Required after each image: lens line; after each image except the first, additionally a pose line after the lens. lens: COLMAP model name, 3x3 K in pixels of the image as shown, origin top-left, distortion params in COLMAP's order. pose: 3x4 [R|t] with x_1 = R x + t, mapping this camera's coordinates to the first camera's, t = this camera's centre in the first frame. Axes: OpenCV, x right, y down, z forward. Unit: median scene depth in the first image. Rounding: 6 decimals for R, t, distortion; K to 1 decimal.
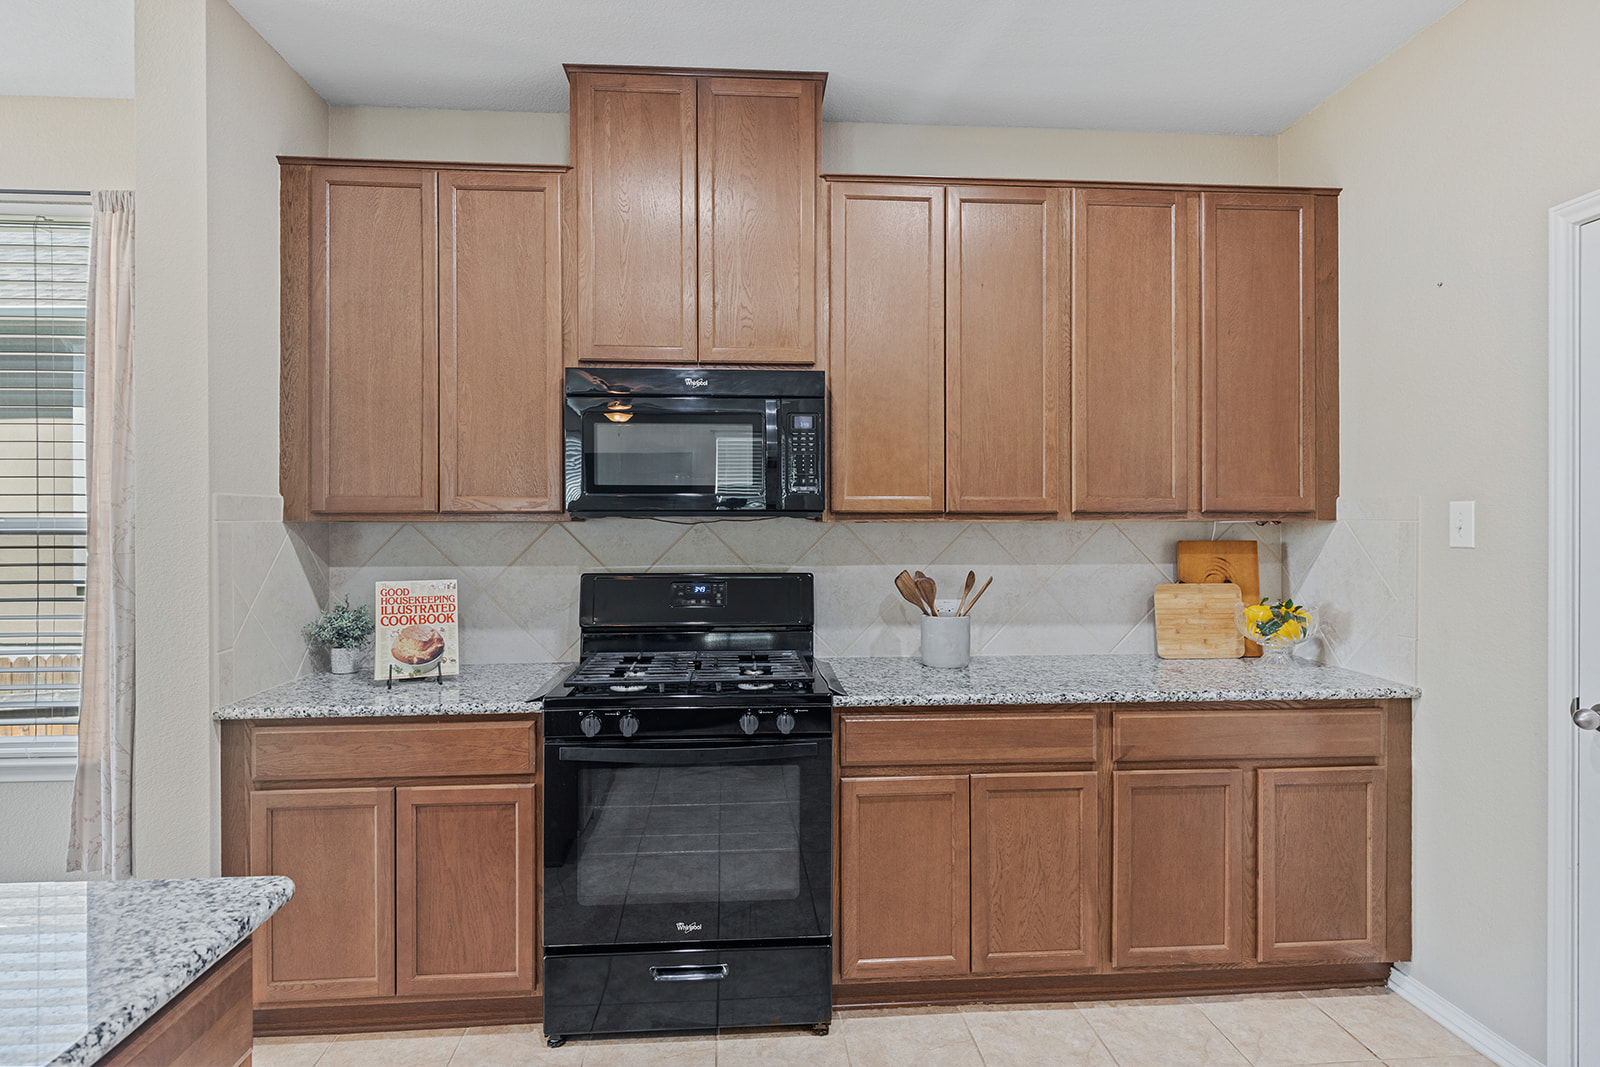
lens RADIAL K [[860.3, 0, 796.4], [0, 860.3, 525.8], [0, 0, 1]] dist [-0.011897, 0.000757]
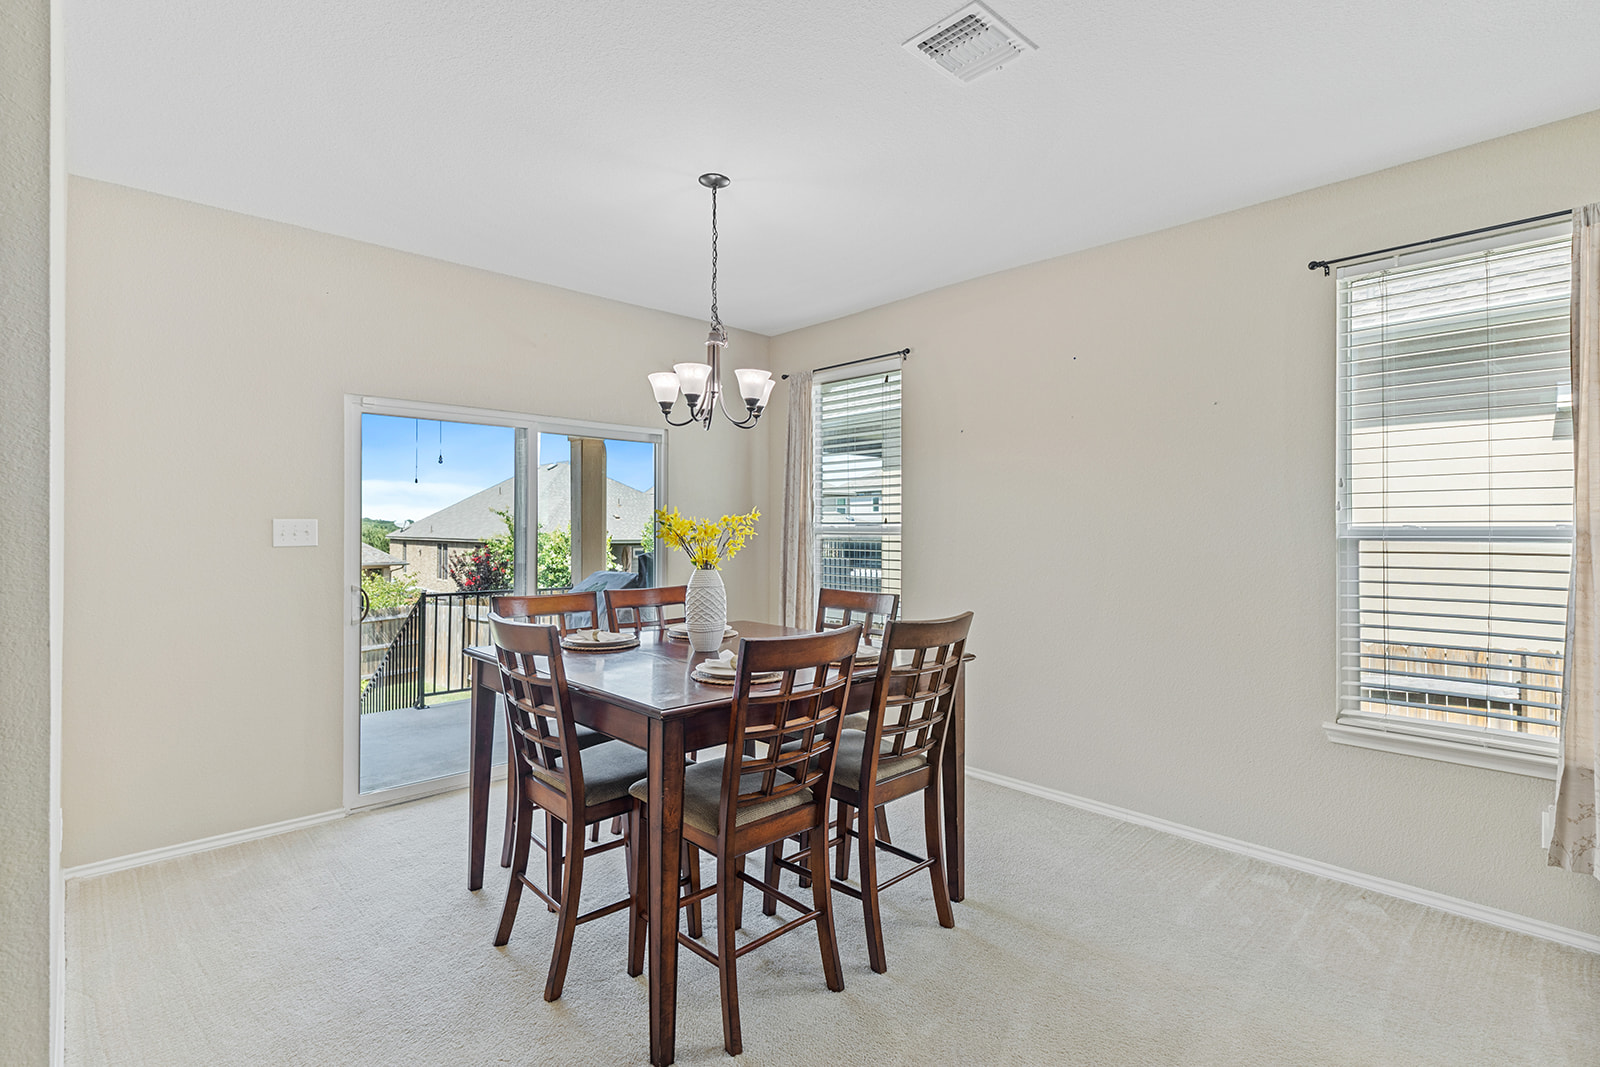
lens RADIAL K [[765.5, 0, 802.5], [0, 765.5, 526.7], [0, 0, 1]] dist [-0.000341, -0.000566]
pose [[0.647449, -0.000874, -0.762108, -0.725424], [-0.008263, 0.999933, -0.008167, 0.006022], [0.762064, 0.011585, 0.647398, -0.300501]]
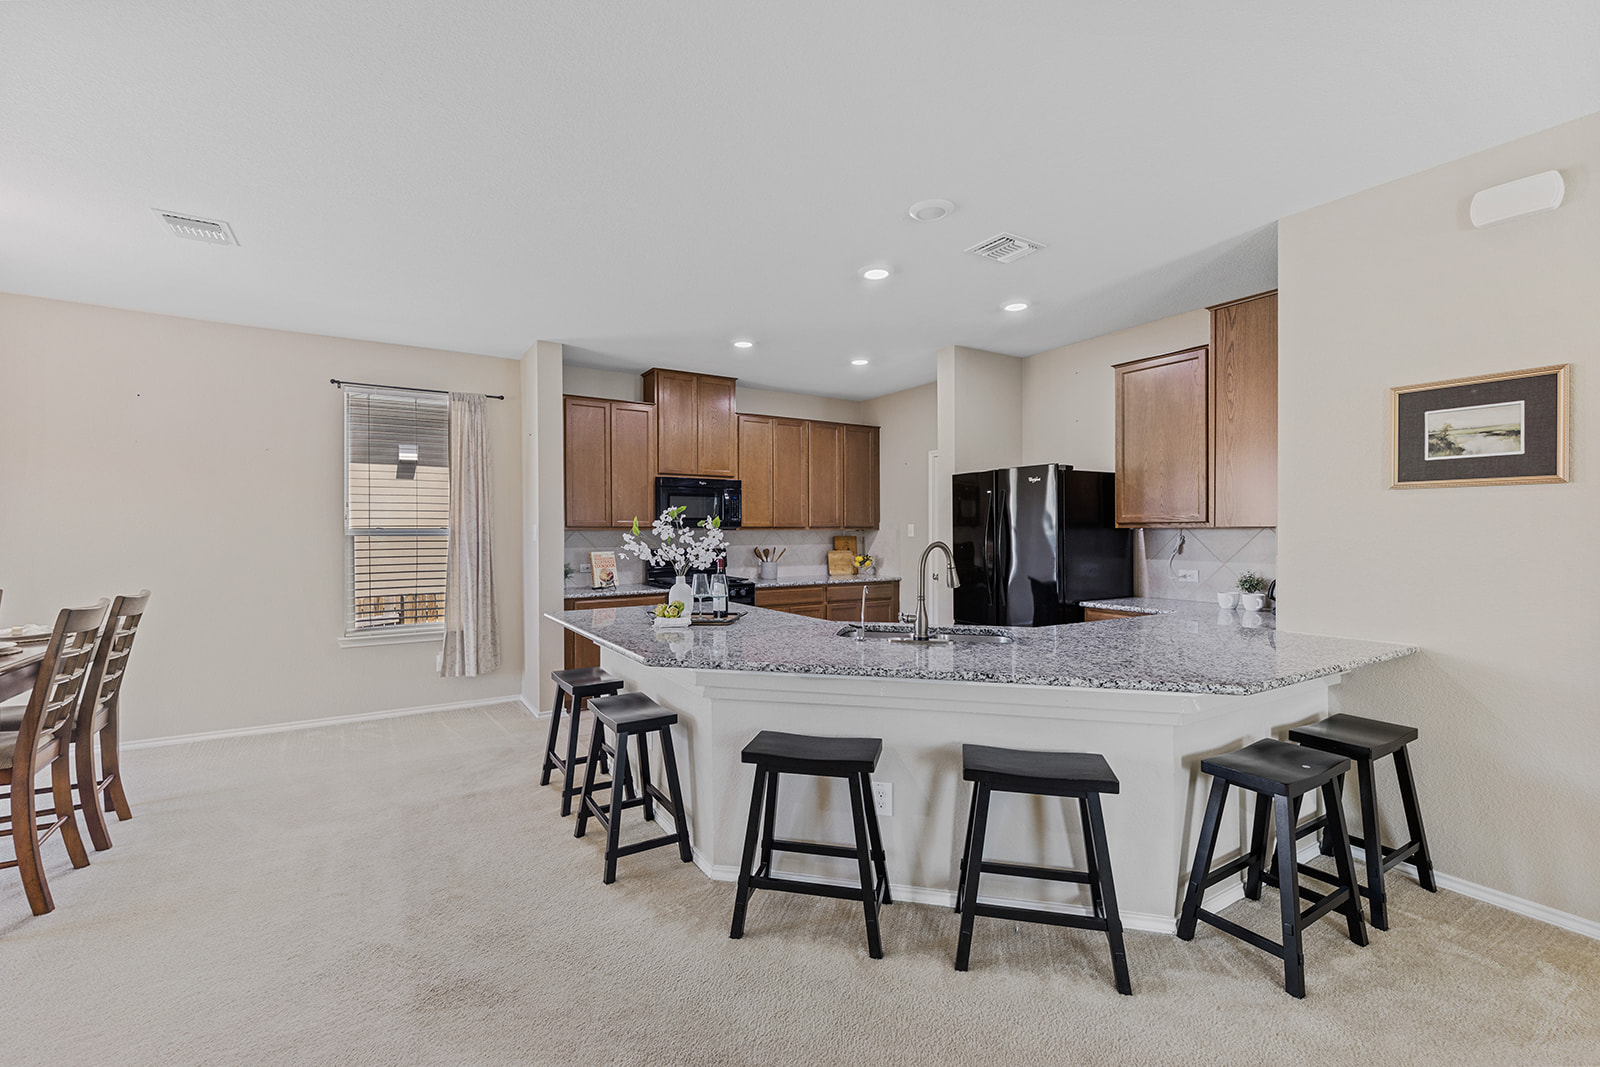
lens RADIAL K [[686.0, 0, 801.9], [0, 686.0, 536.3], [0, 0, 1]] dist [0.001700, 0.000064]
pose [[0.875608, -0.004745, 0.483000, -0.886565], [0.001071, 0.999968, 0.007881, -0.001667], [-0.483022, -0.006383, 0.875585, -1.140953]]
